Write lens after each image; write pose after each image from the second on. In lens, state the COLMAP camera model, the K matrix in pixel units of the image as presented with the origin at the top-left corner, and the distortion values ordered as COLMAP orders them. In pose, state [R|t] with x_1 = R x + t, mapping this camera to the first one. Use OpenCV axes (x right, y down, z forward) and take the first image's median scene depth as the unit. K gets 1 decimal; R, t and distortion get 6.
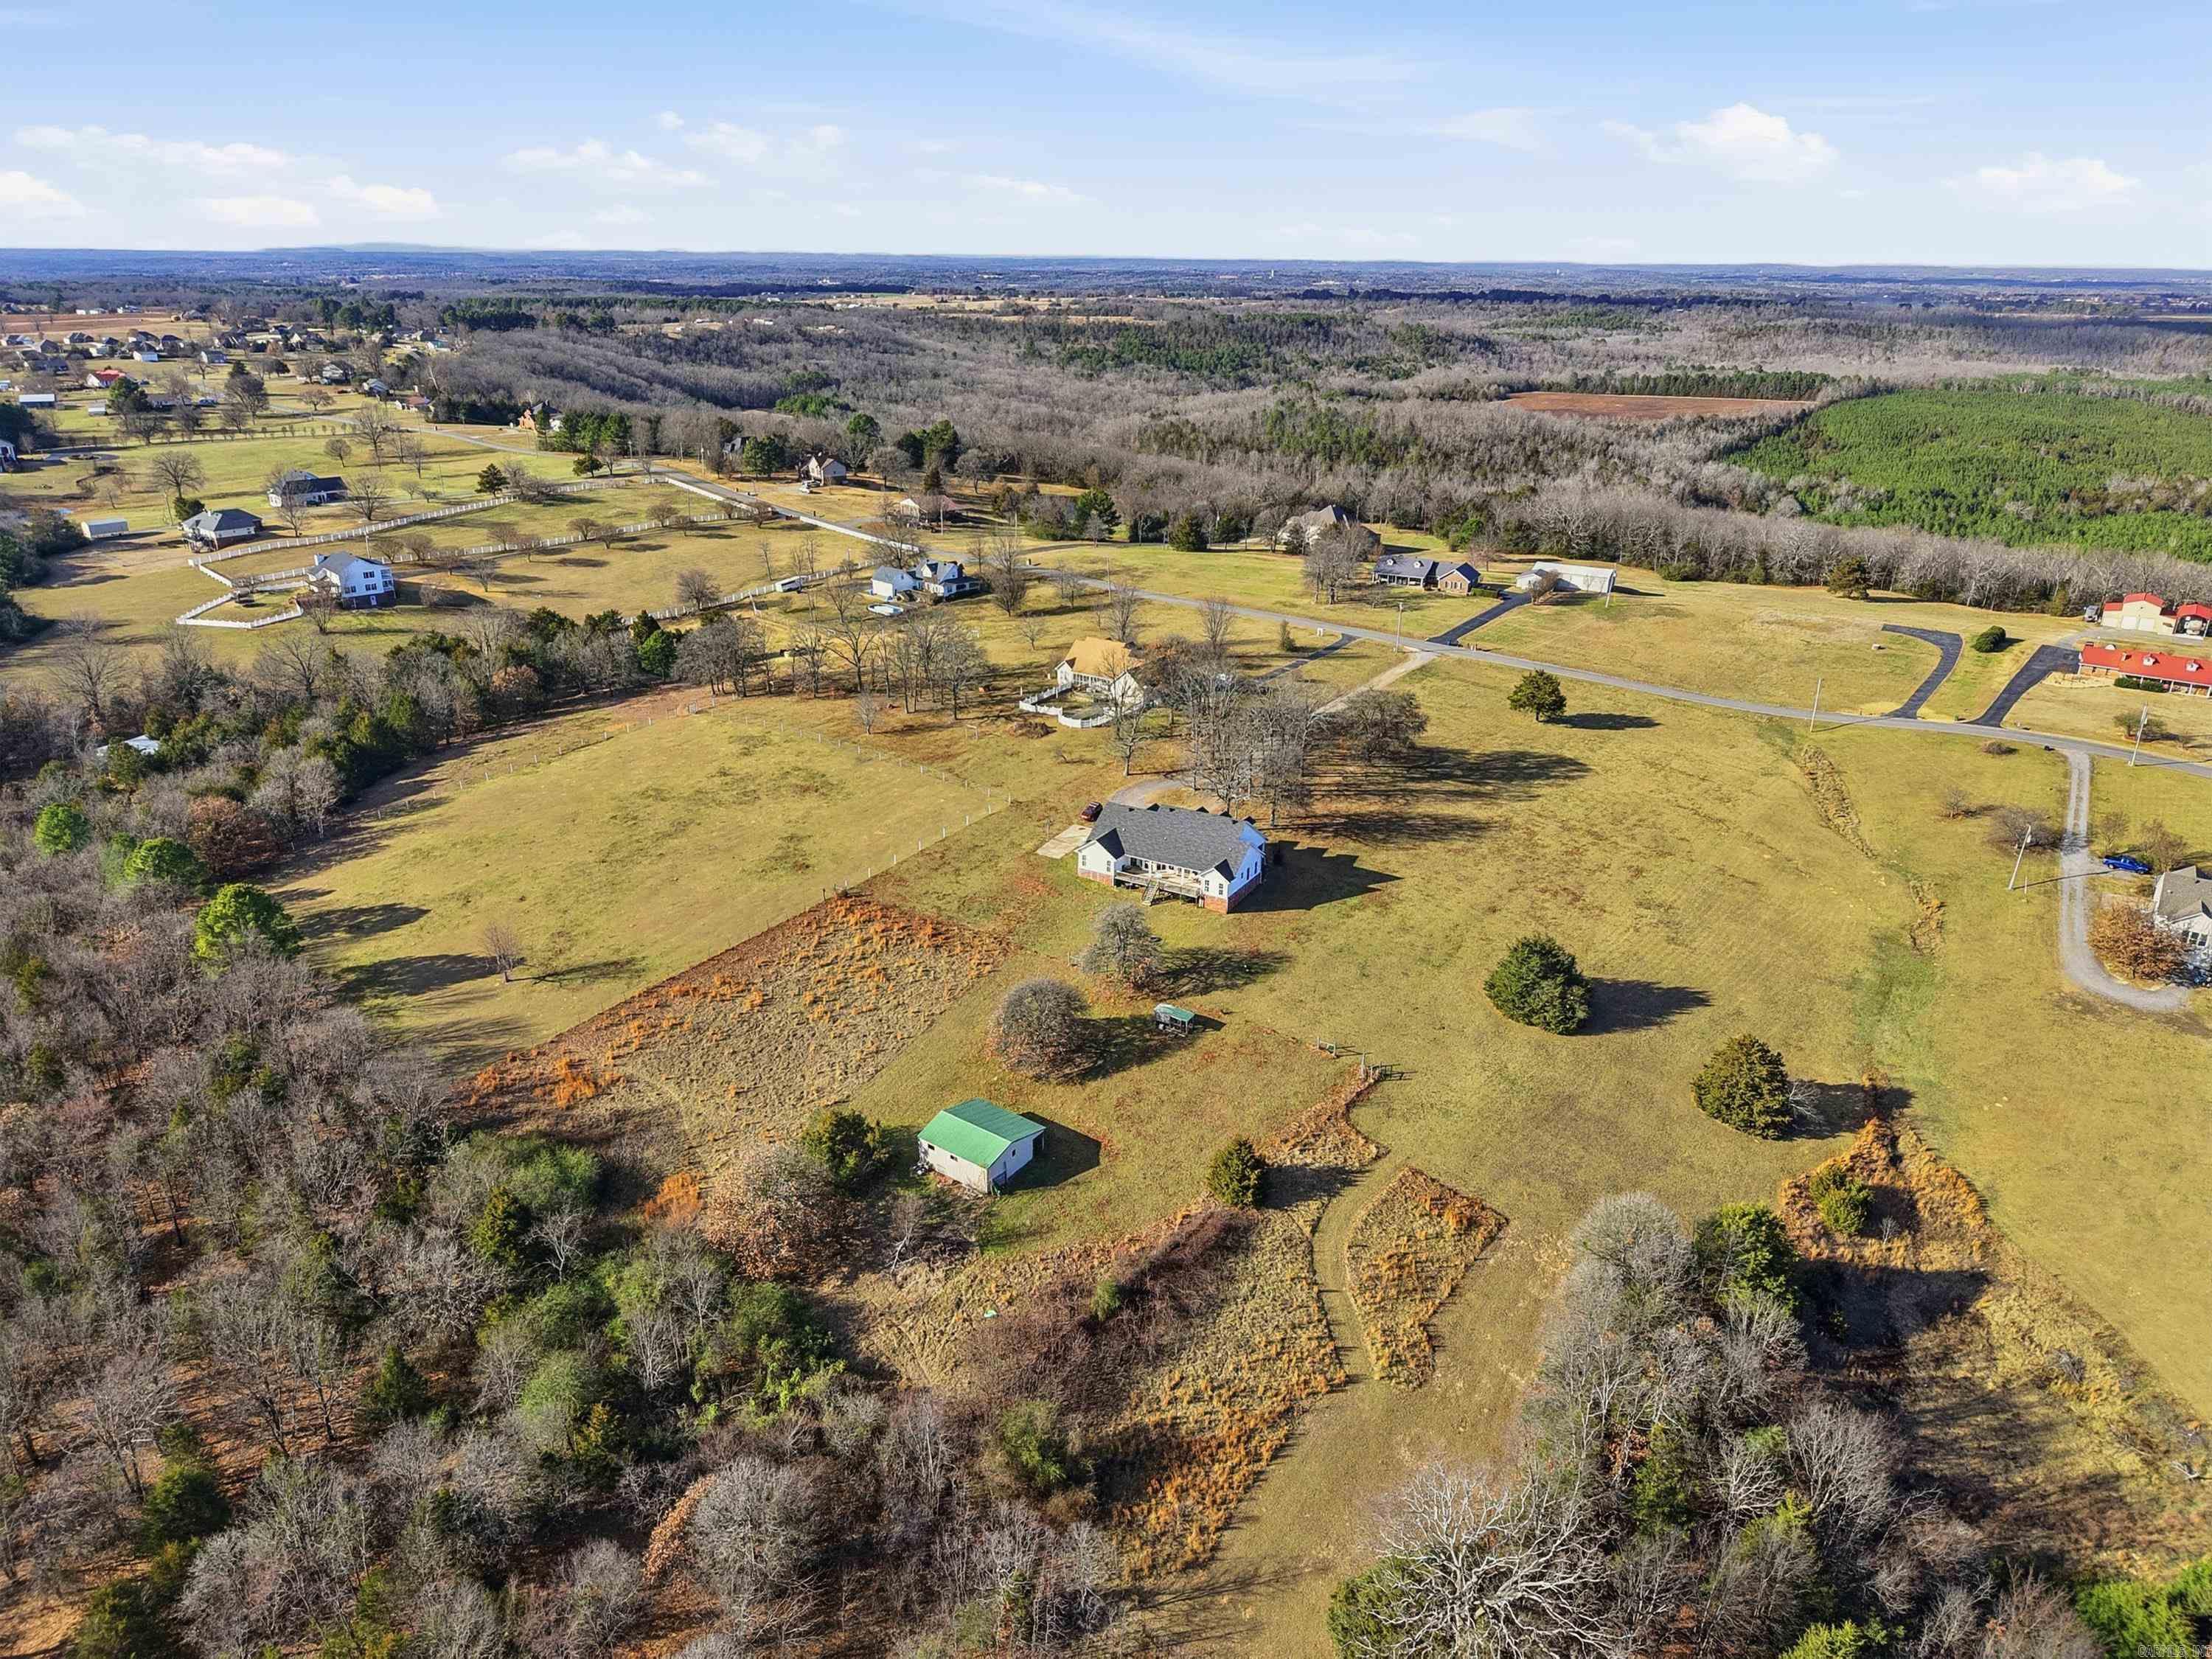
lens RADIAL K [[1496.2, 0, 1106.0], [0, 1496.2, 829.5], [0, 0, 1]] dist [0.006184, 0.002011]
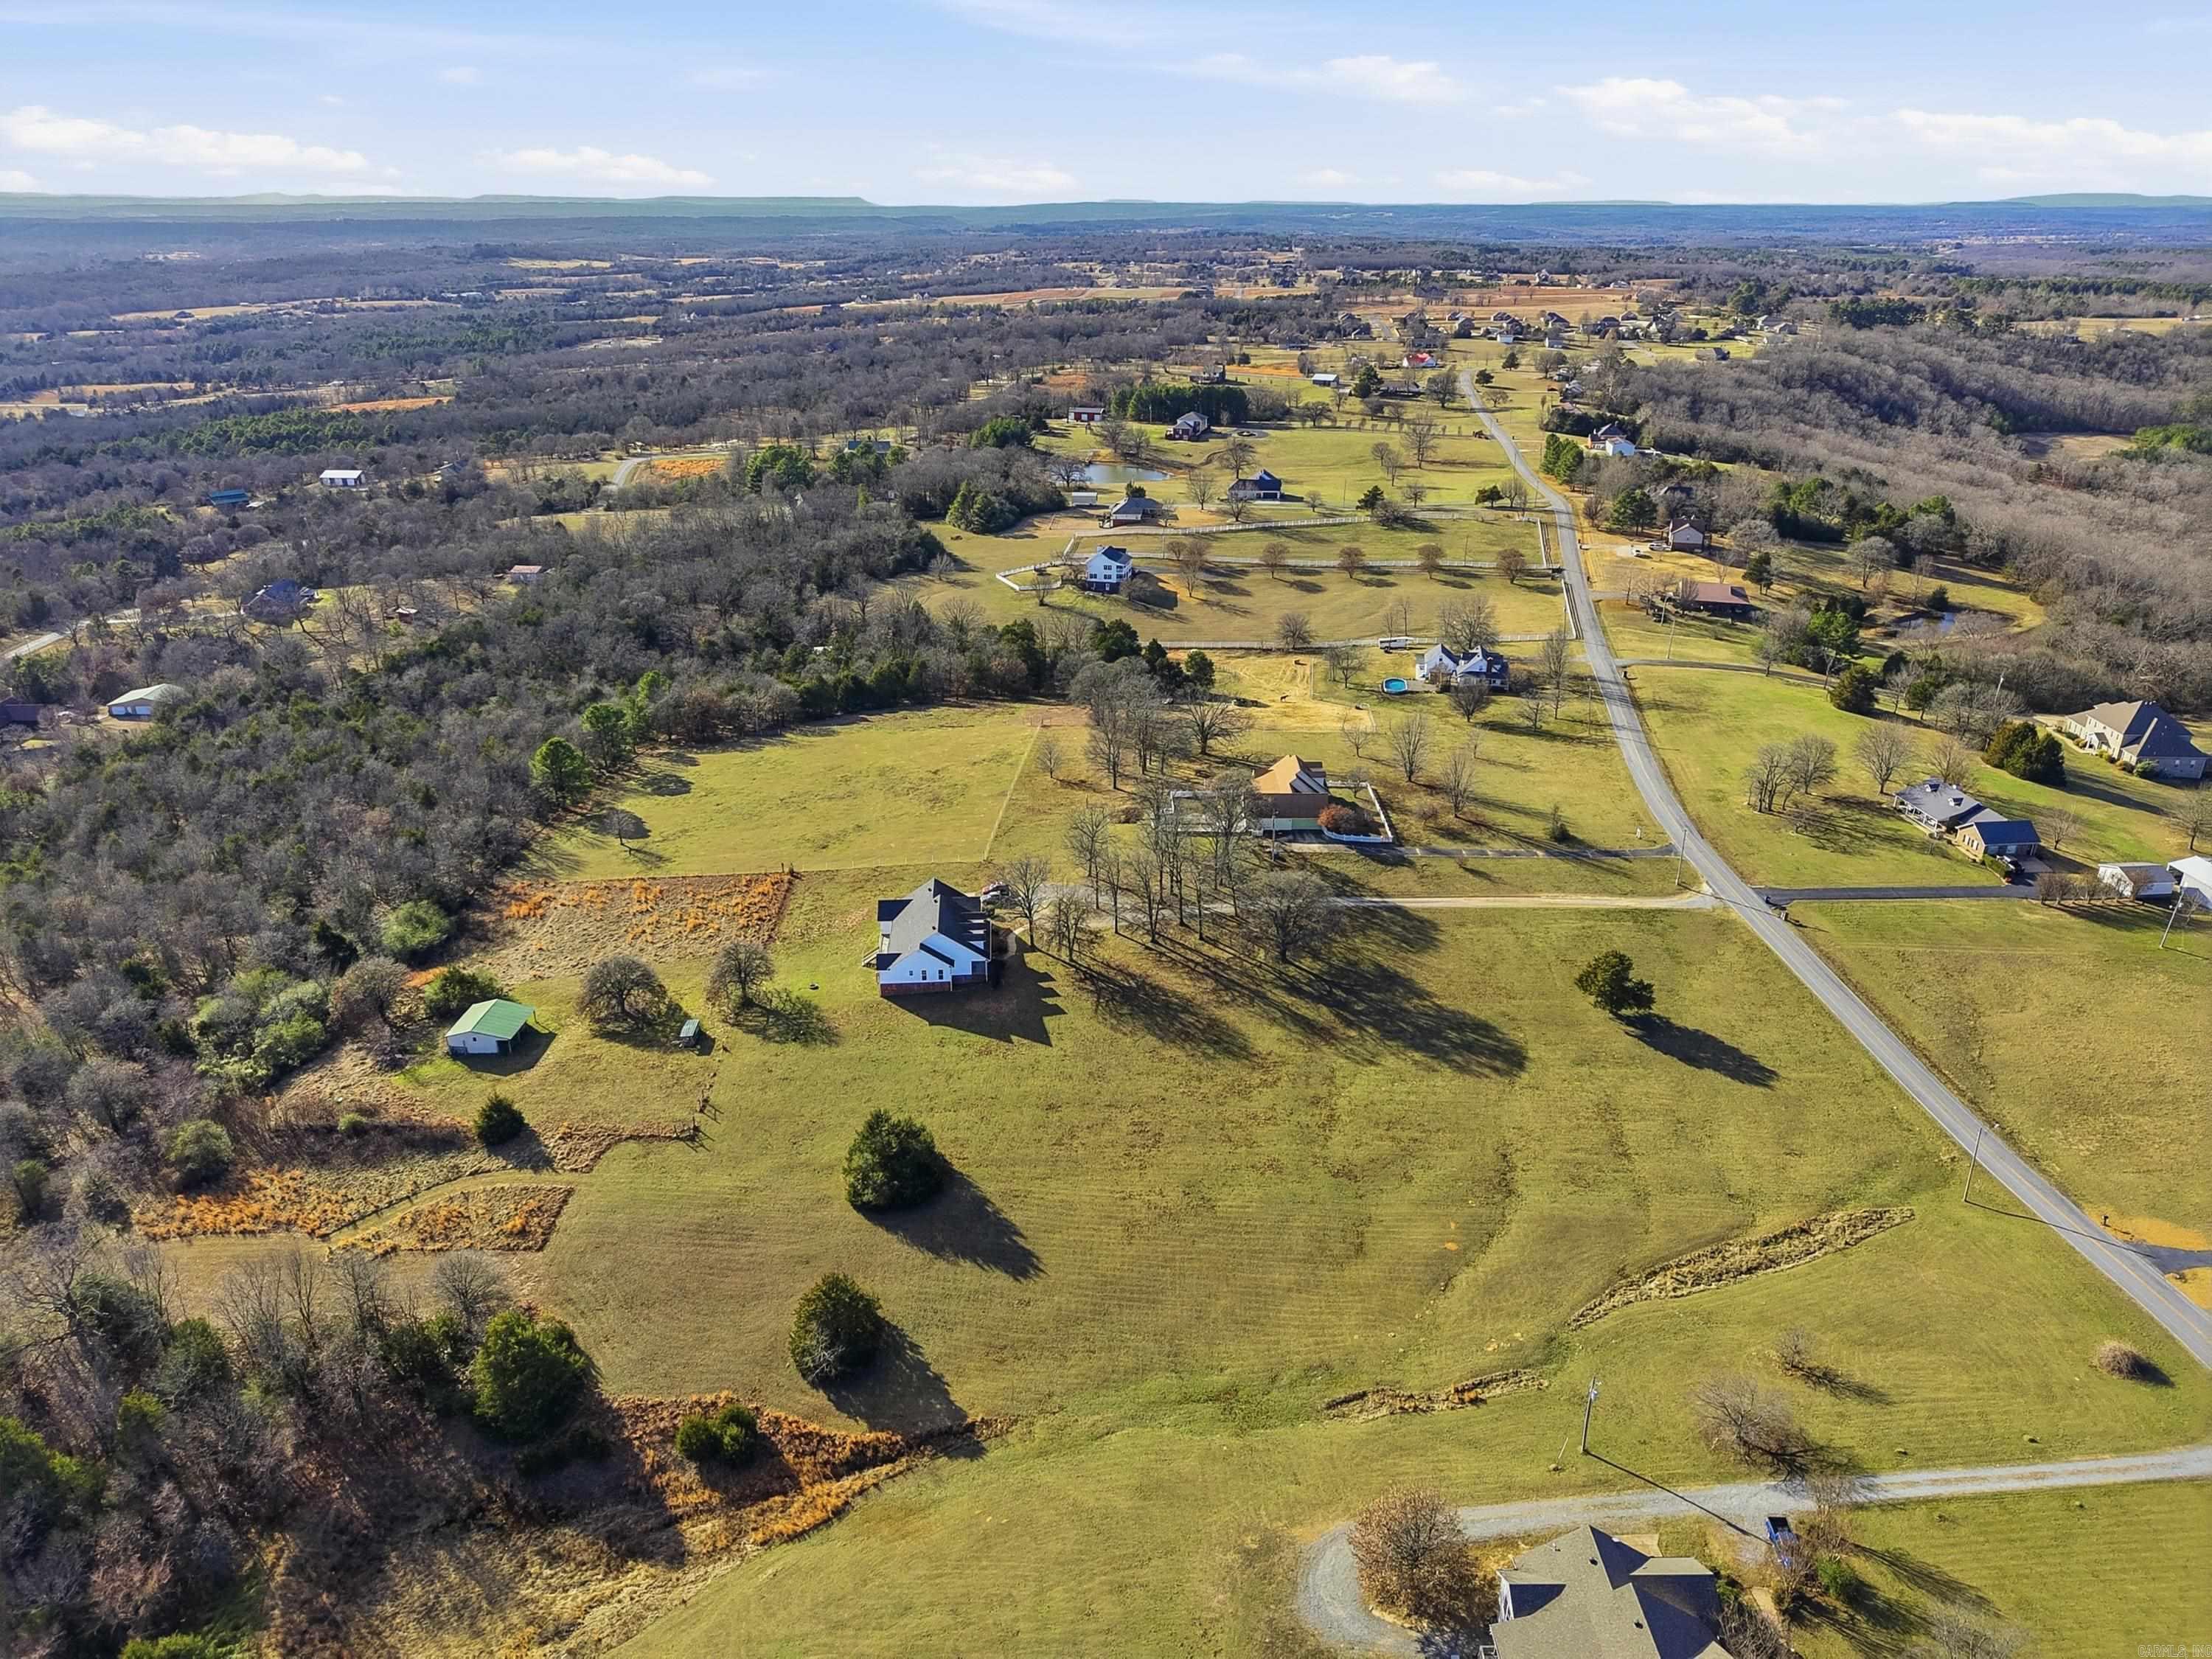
lens RADIAL K [[1496.2, 0, 1106.0], [0, 1496.2, 829.5], [0, 0, 1]] dist [0.006184, 0.002011]
pose [[0.547455, 0.312613, -0.776251, 1.068305], [-0.293364, 0.940431, 0.171836, -0.324122], [0.783729, 0.133652, 0.606553, 0.434094]]
